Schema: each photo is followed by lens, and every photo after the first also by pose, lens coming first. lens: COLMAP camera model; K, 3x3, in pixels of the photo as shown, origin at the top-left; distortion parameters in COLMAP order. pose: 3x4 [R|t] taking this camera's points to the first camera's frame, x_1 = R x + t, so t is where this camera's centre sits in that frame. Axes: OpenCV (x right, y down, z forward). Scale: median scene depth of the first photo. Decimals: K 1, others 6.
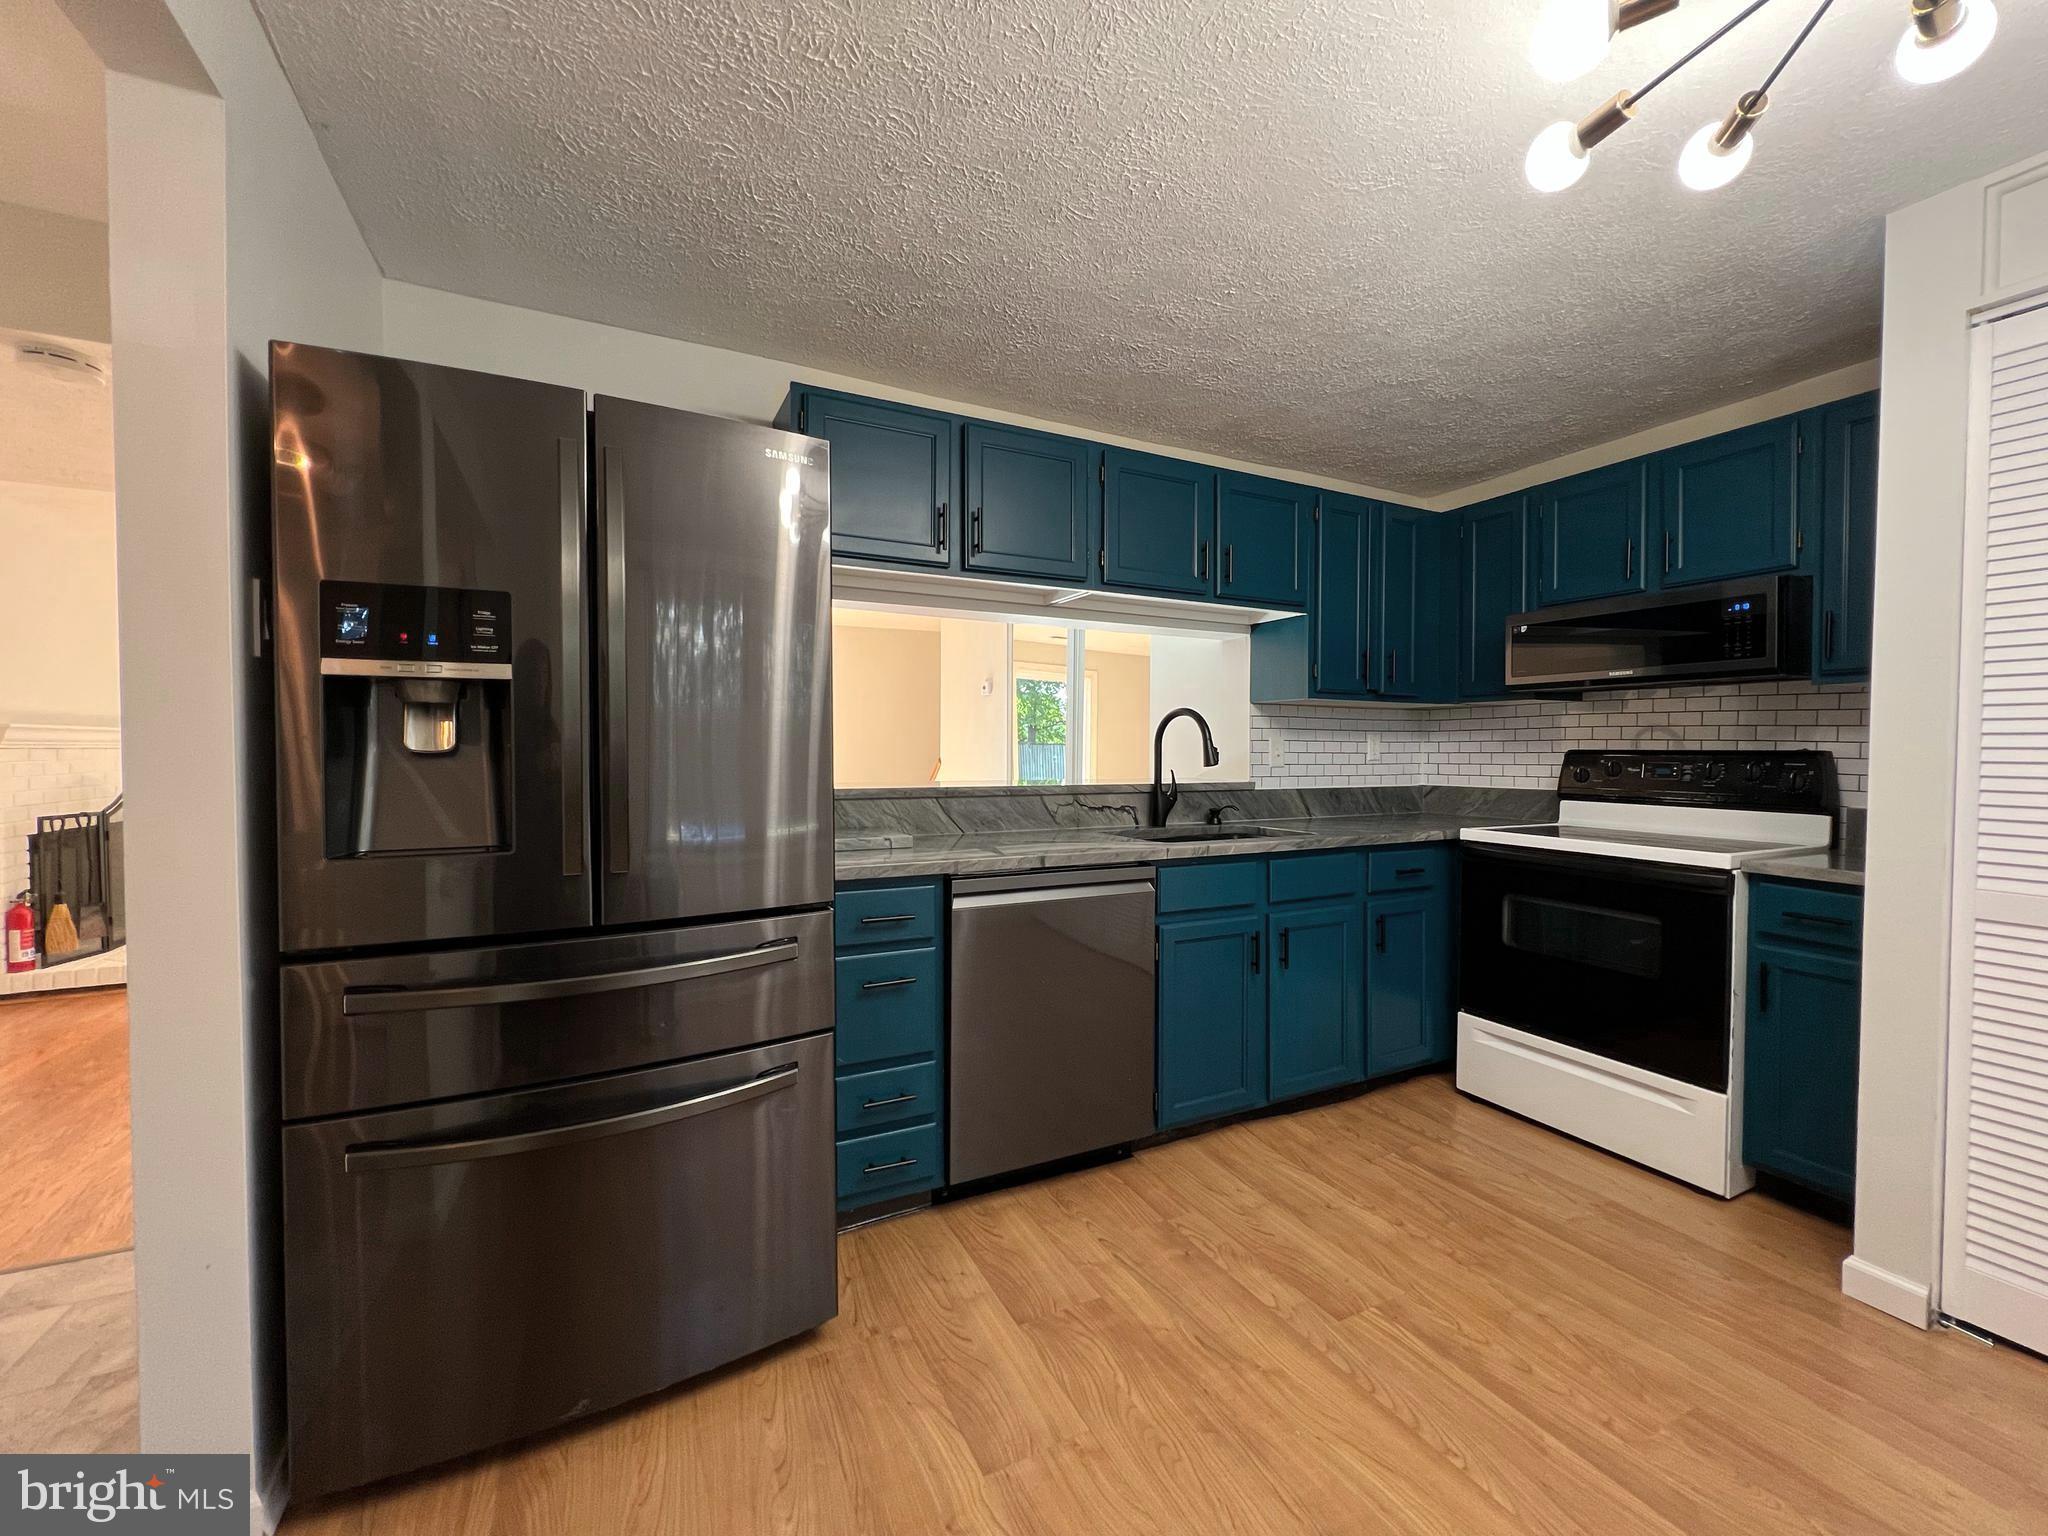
lens RADIAL K [[819.4, 0, 1023.6], [0, 819.4, 763.6], [0, 0, 1]] dist [-0.002088, -0.000027]
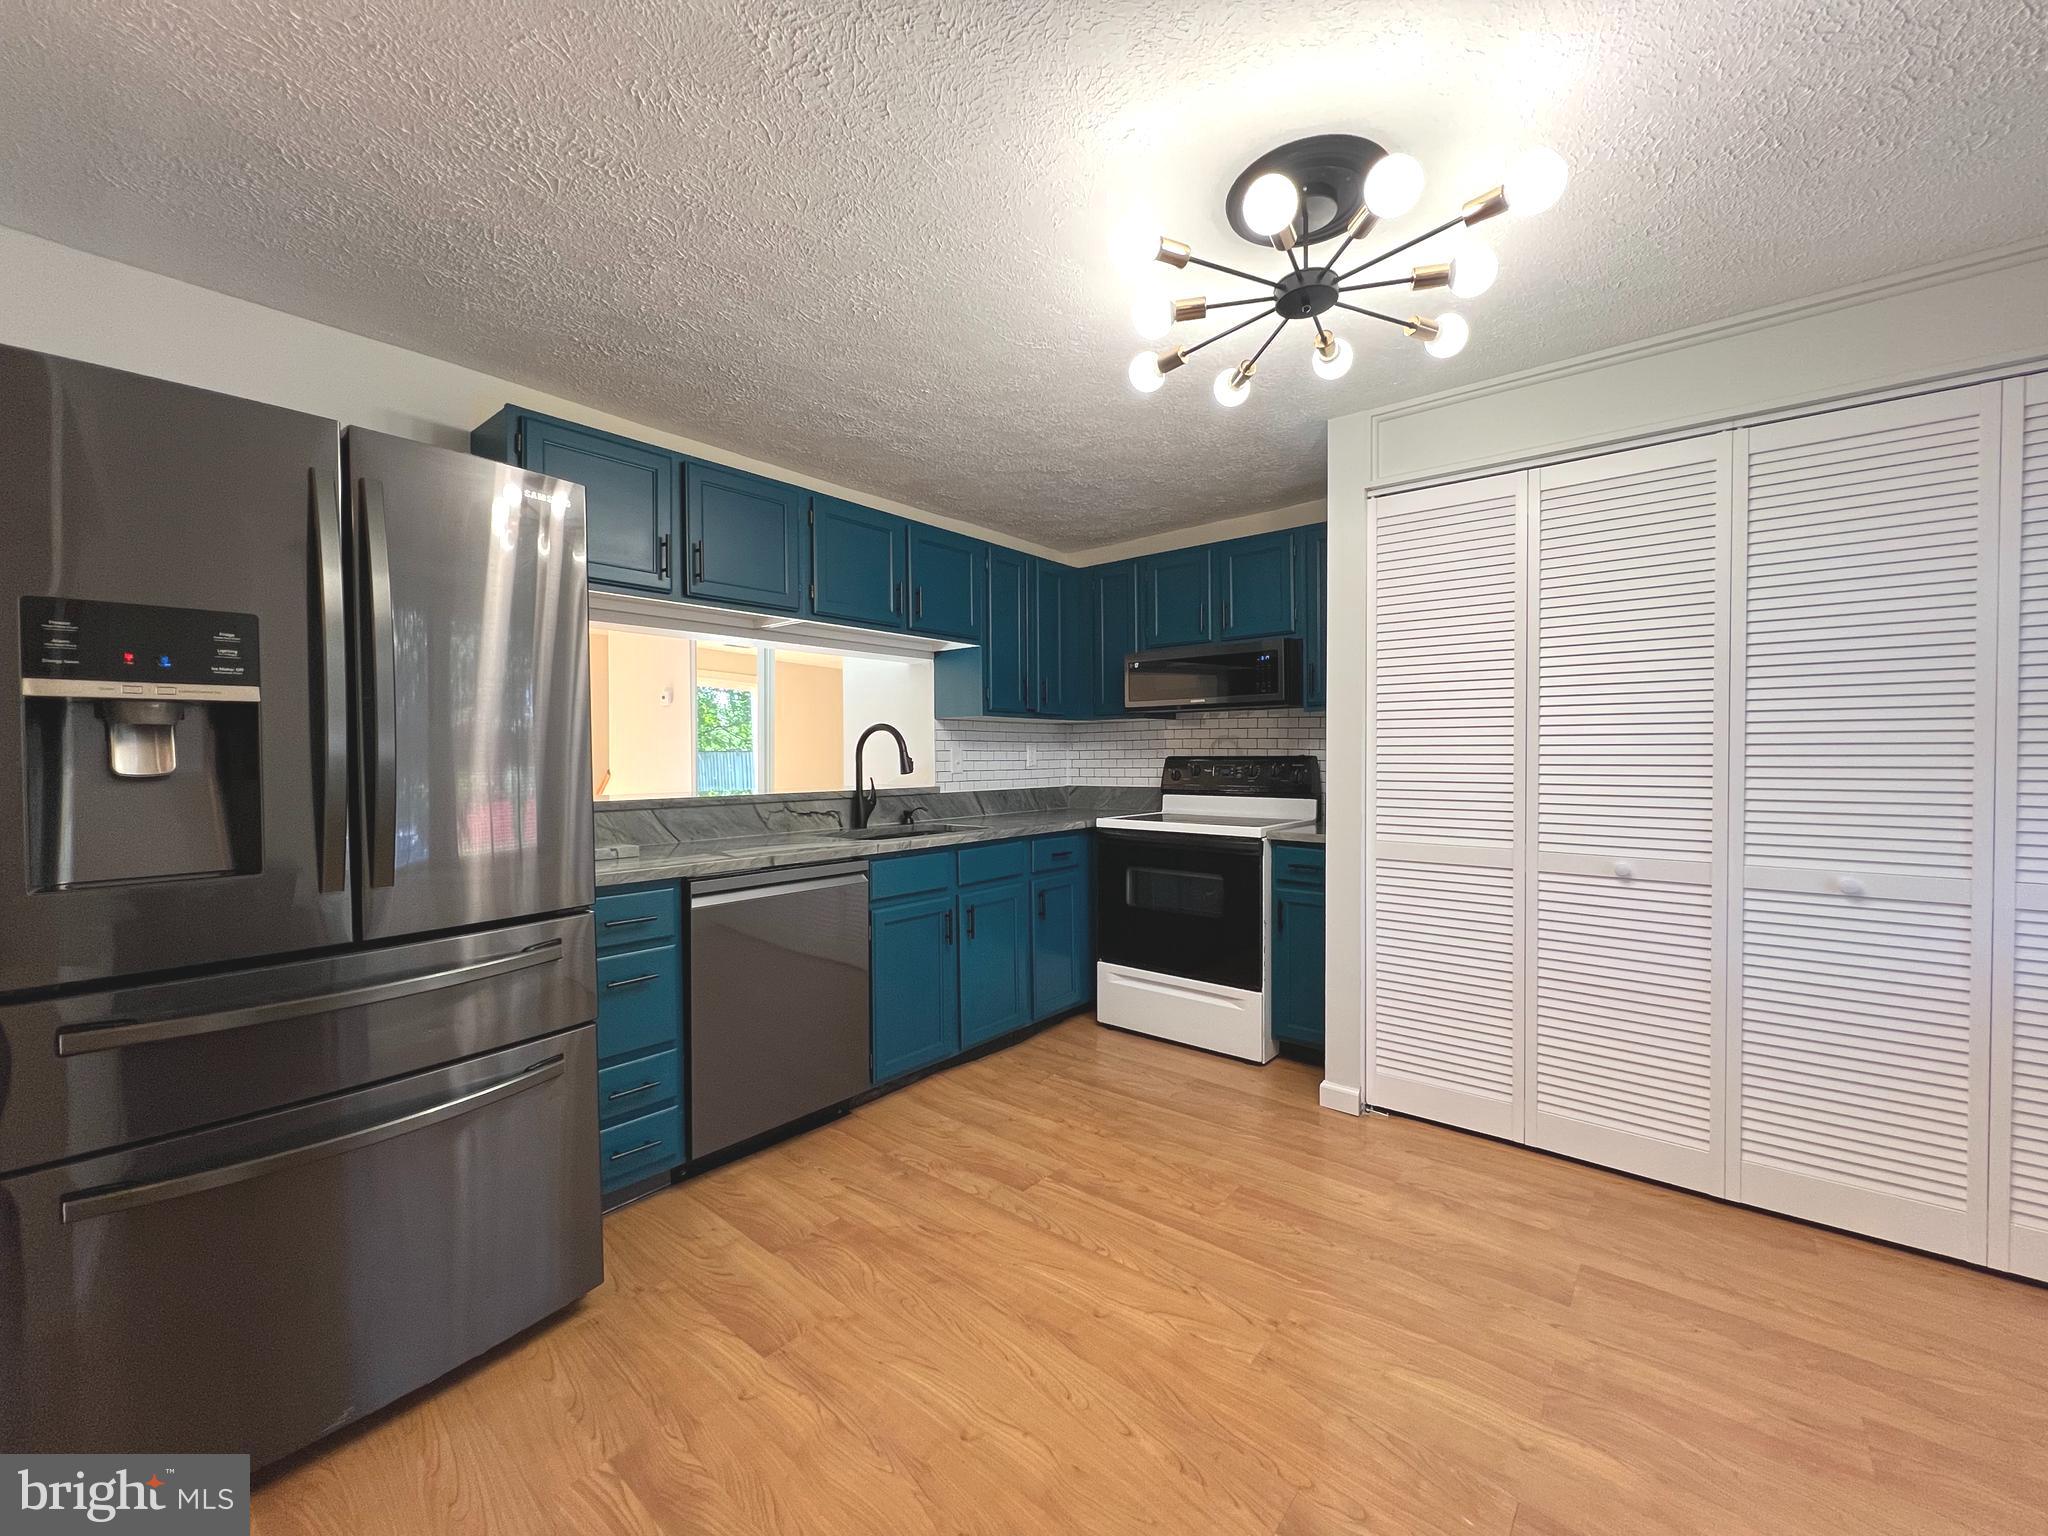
lens RADIAL K [[817.3, 0, 1024.1], [0, 817.3, 763.6], [0, 0, 1]] dist [-0.001832, -0.000078]
pose [[0.918833, -0.013907, 0.394401, -0.084801], [0.017152, 0.999842, -0.004704, -0.003450], [-0.394274, 0.011087, 0.918926, -0.151451]]
